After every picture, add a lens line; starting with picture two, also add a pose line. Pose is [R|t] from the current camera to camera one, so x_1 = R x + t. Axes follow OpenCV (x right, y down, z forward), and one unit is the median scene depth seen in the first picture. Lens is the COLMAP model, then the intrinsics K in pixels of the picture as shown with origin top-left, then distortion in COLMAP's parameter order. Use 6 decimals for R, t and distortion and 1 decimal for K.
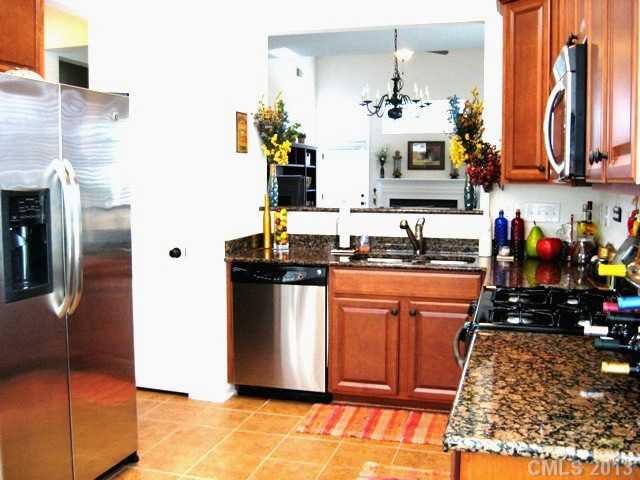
lens RADIAL K [[664.6, 0, 320.1], [0, 664.6, 238.4], [0, 0, 1]] dist [-0.116077, 0.000000]
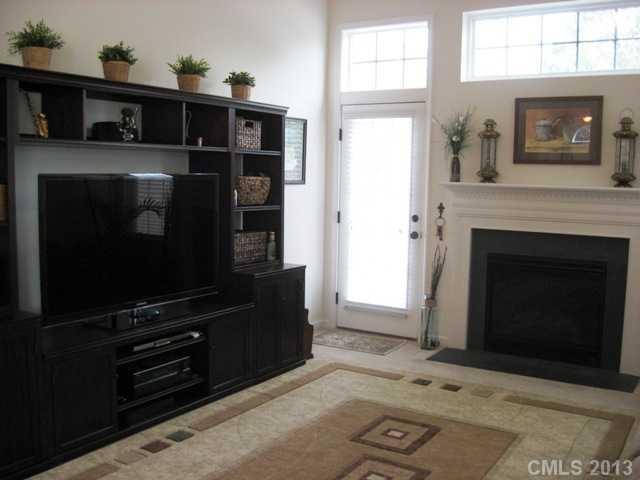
lens RADIAL K [[664.6, 0, 320.4], [0, 664.6, 240.4], [0, 0, 1]] dist [-0.116077, 0.000000]
pose [[0.963190, 0.037546, -0.266186, 0.126774], [-0.036122, 0.999295, 0.010247, -0.052839], [0.266383, -0.000255, 0.963867, 0.548732]]
